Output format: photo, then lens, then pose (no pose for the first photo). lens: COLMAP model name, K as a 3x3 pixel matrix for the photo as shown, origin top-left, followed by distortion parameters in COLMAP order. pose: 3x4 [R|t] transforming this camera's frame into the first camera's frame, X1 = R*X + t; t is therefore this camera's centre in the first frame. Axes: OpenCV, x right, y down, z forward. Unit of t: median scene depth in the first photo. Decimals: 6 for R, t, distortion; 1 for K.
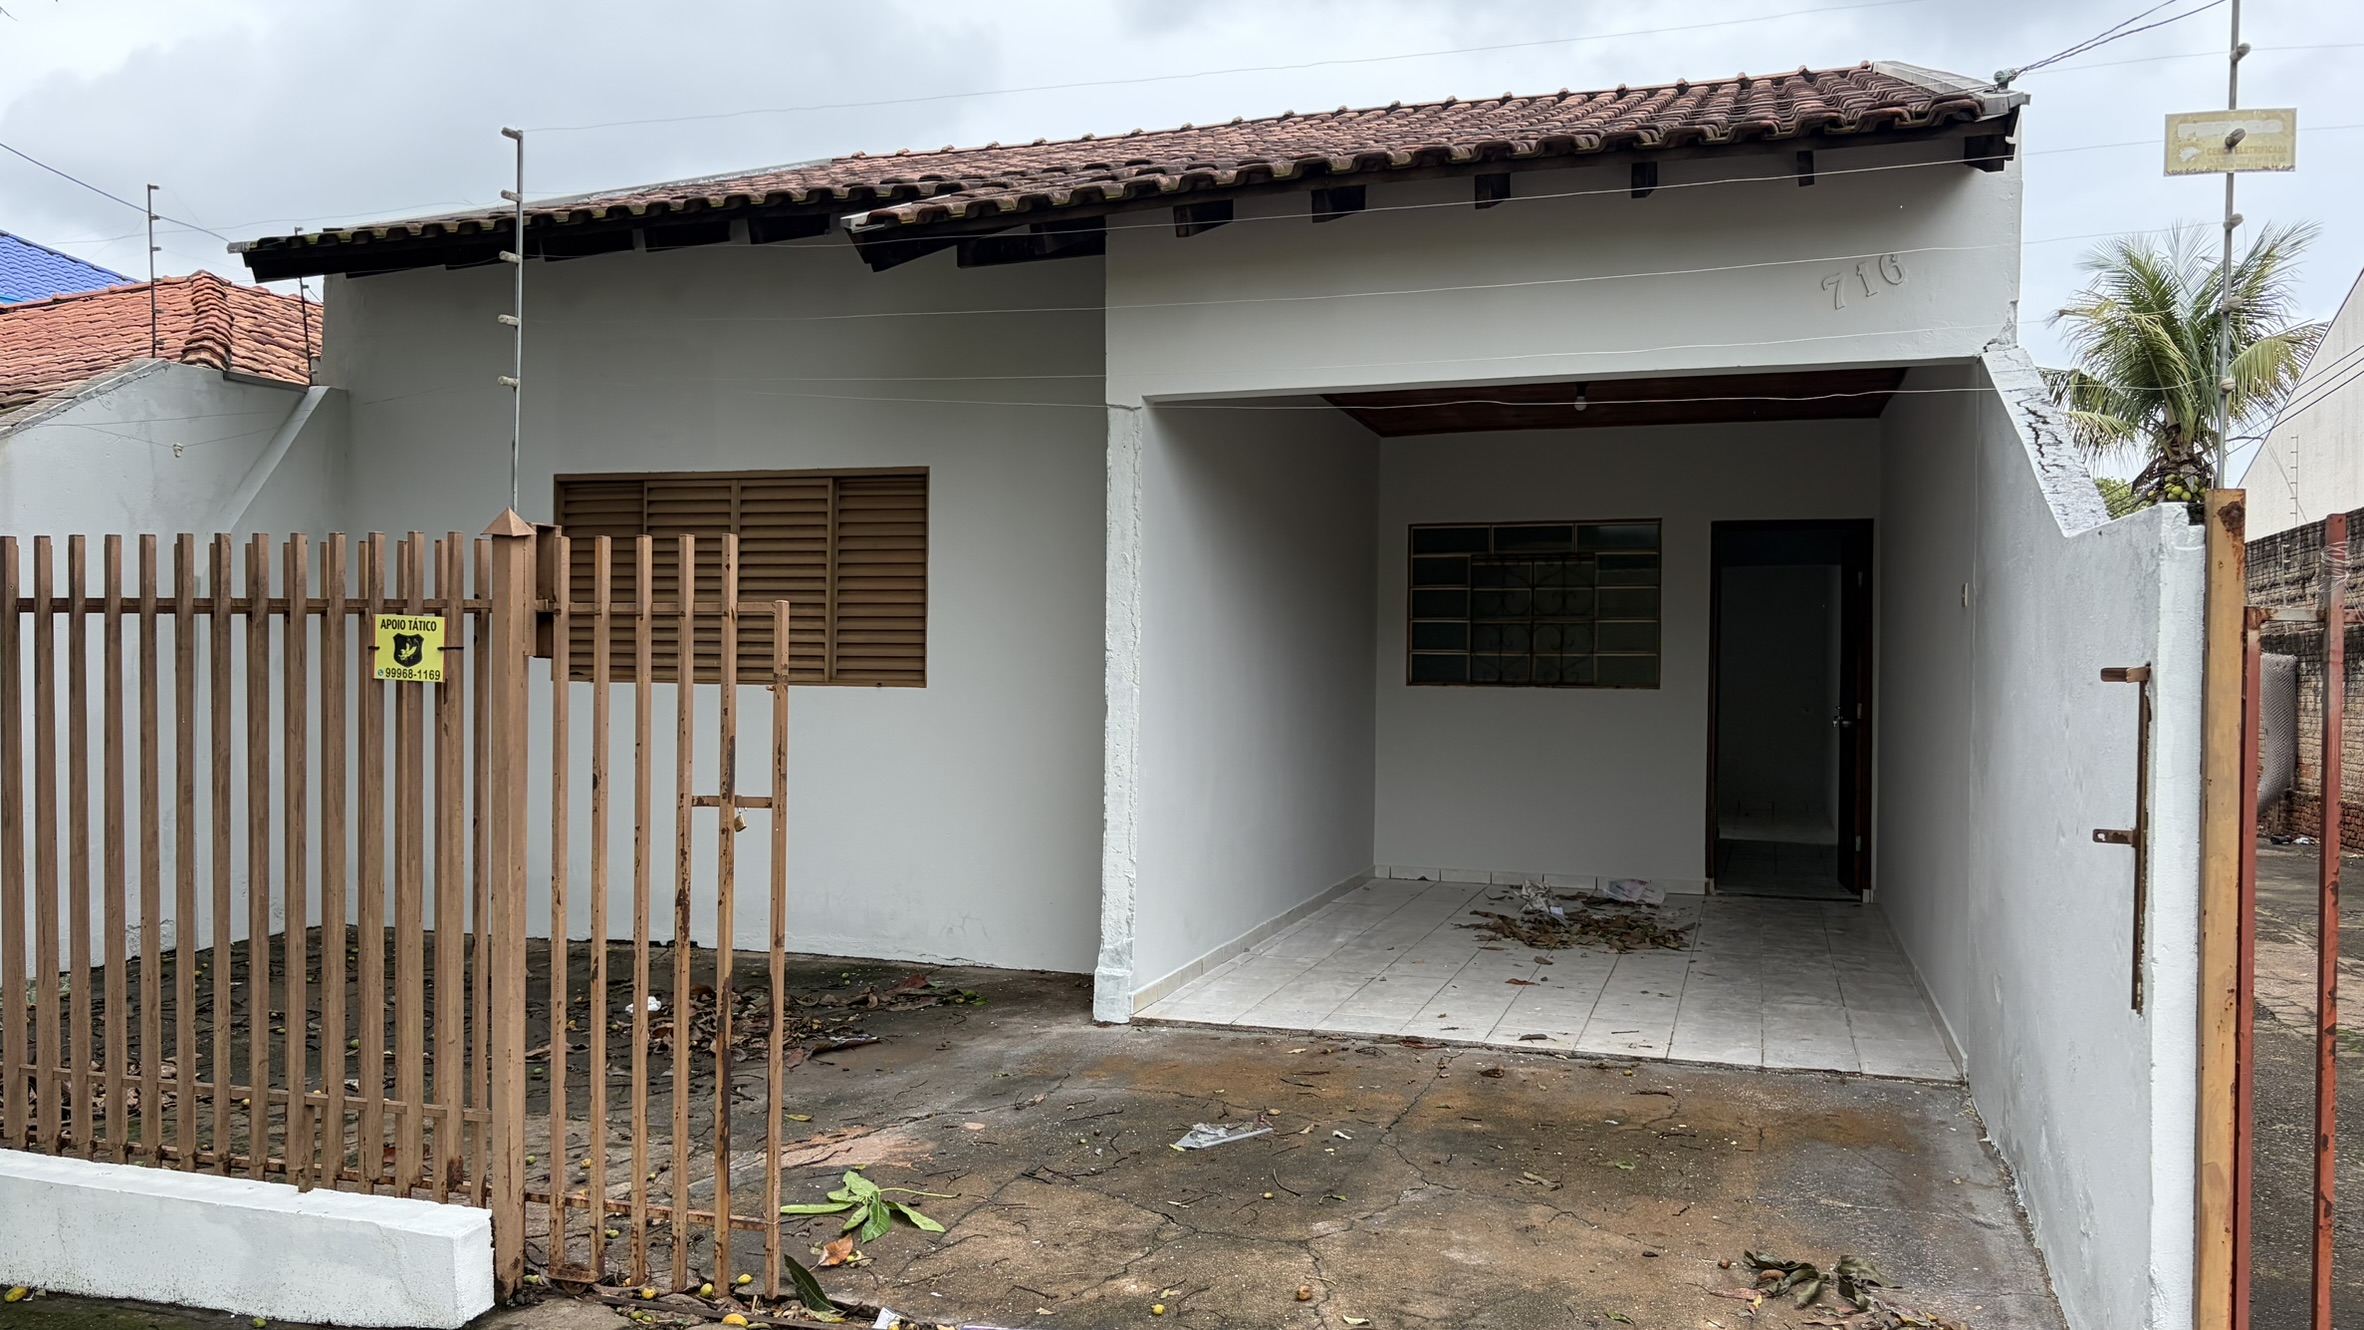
lens RADIAL K [[1805.1, 0, 1172.3], [0, 1805.1, 663.3], [0, 0, 1]] dist [0.059027, -0.070708]
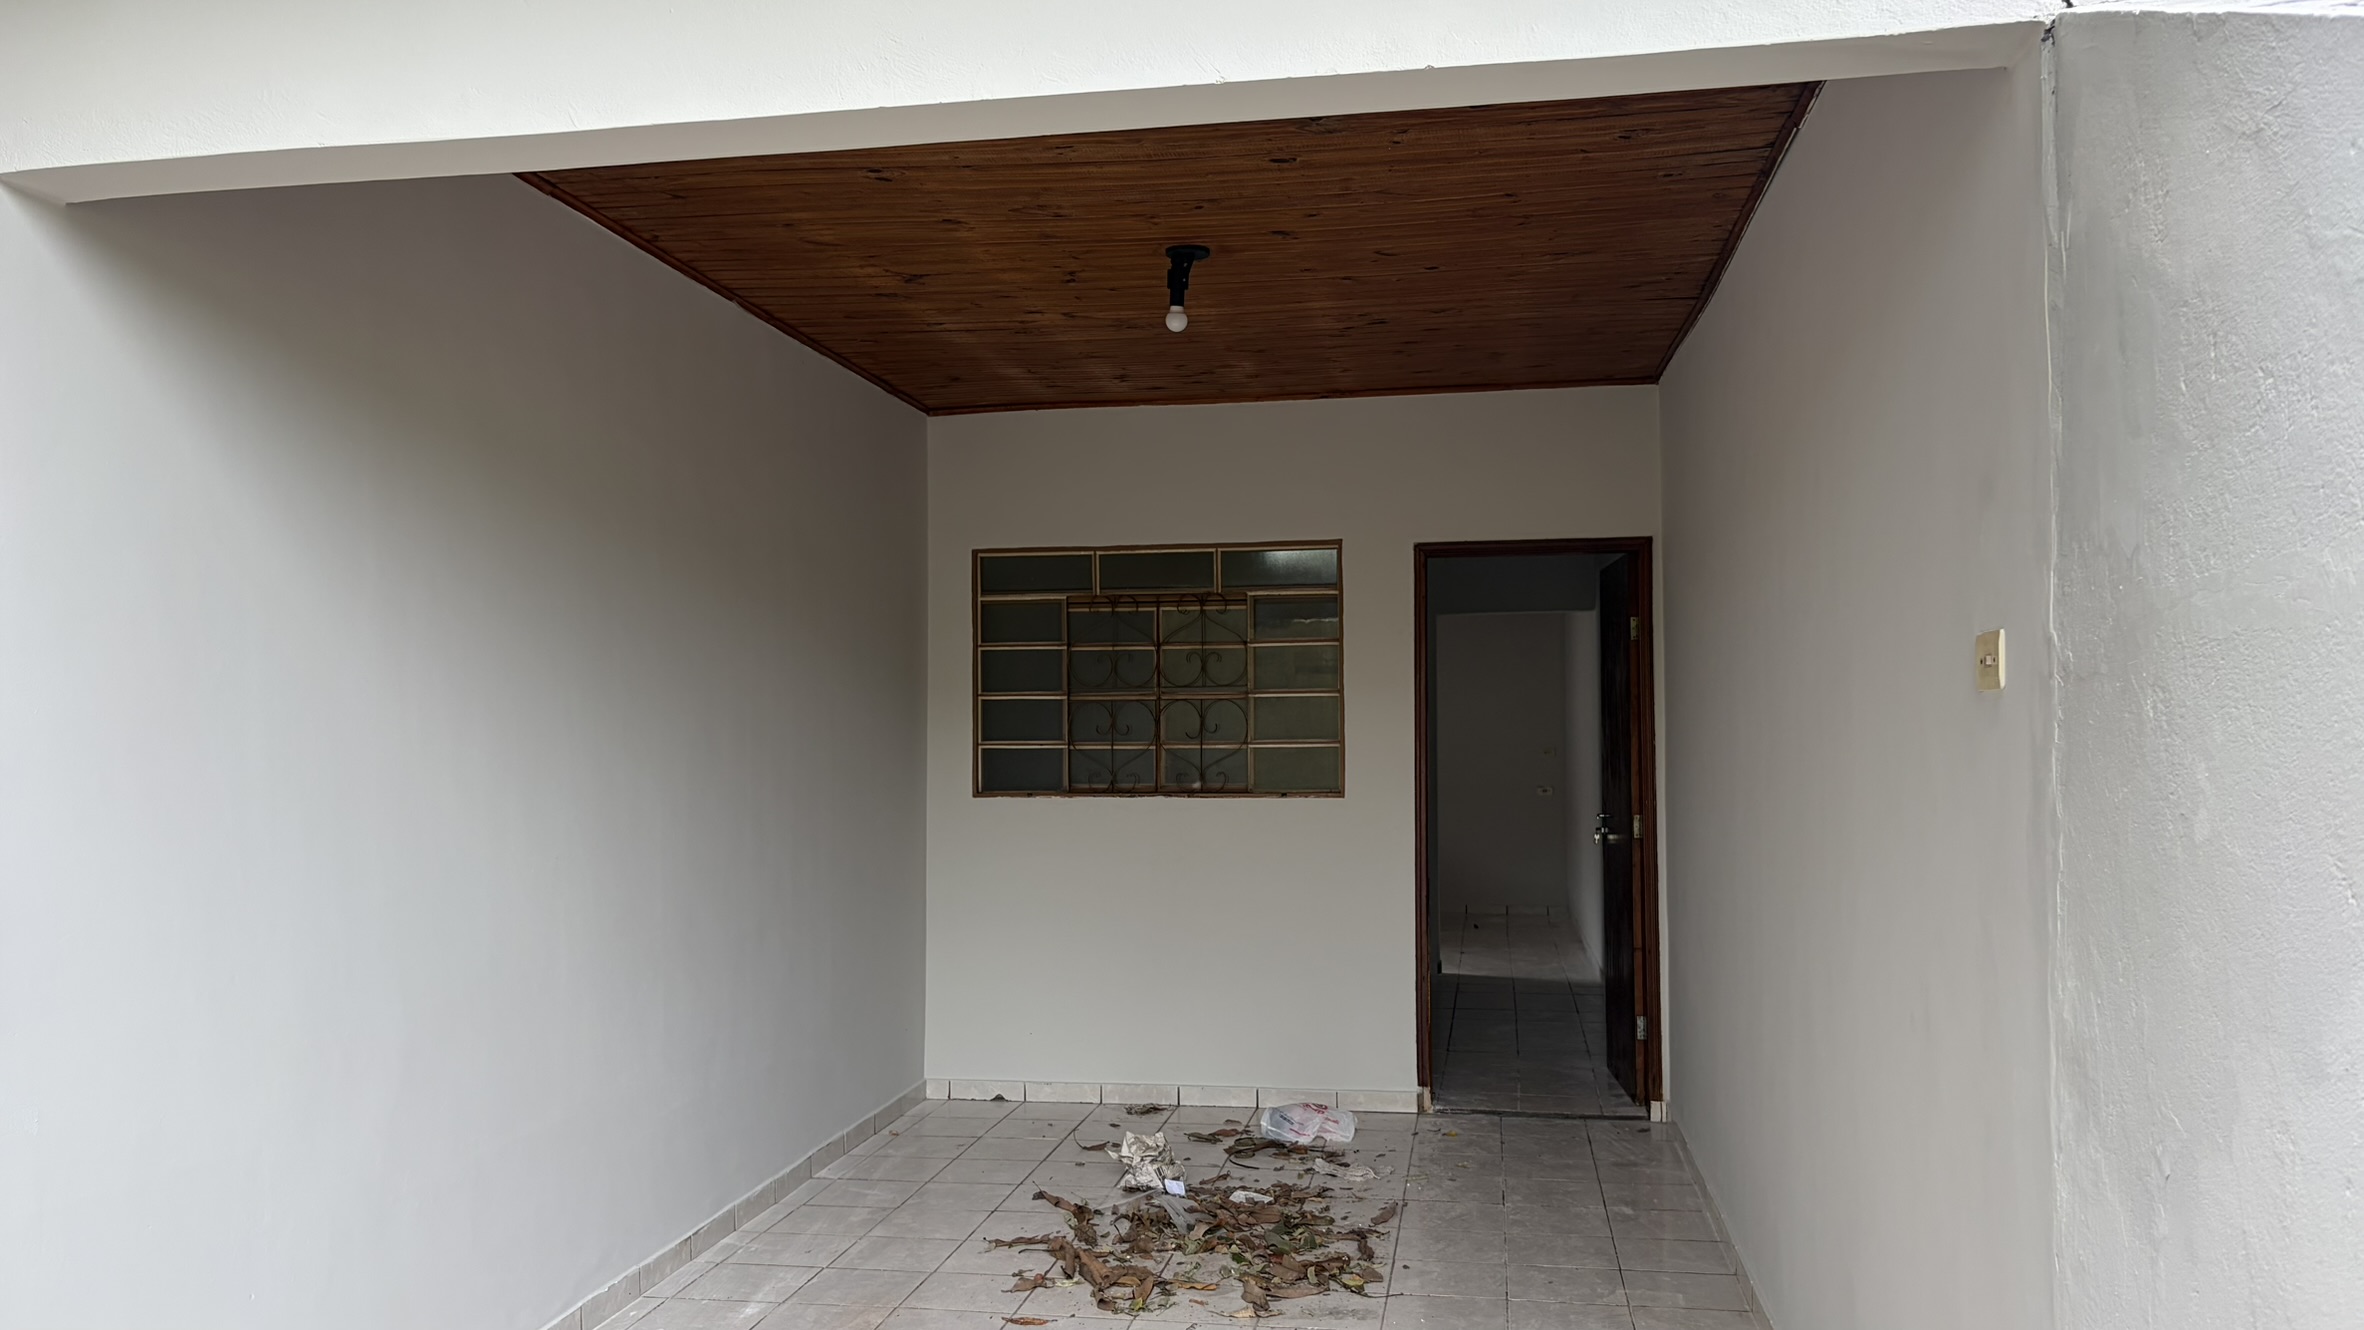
lens RADIAL K [[1805.1, 0, 1181.0], [0, 1805.1, 664.4], [0, 0, 1]] dist [0.059027, -0.070708]
pose [[0.989050, -0.012442, 0.147053, 0.110952], [0.017599, 0.999273, -0.033824, -0.012394], [-0.146525, 0.036042, 0.988550, 0.347957]]
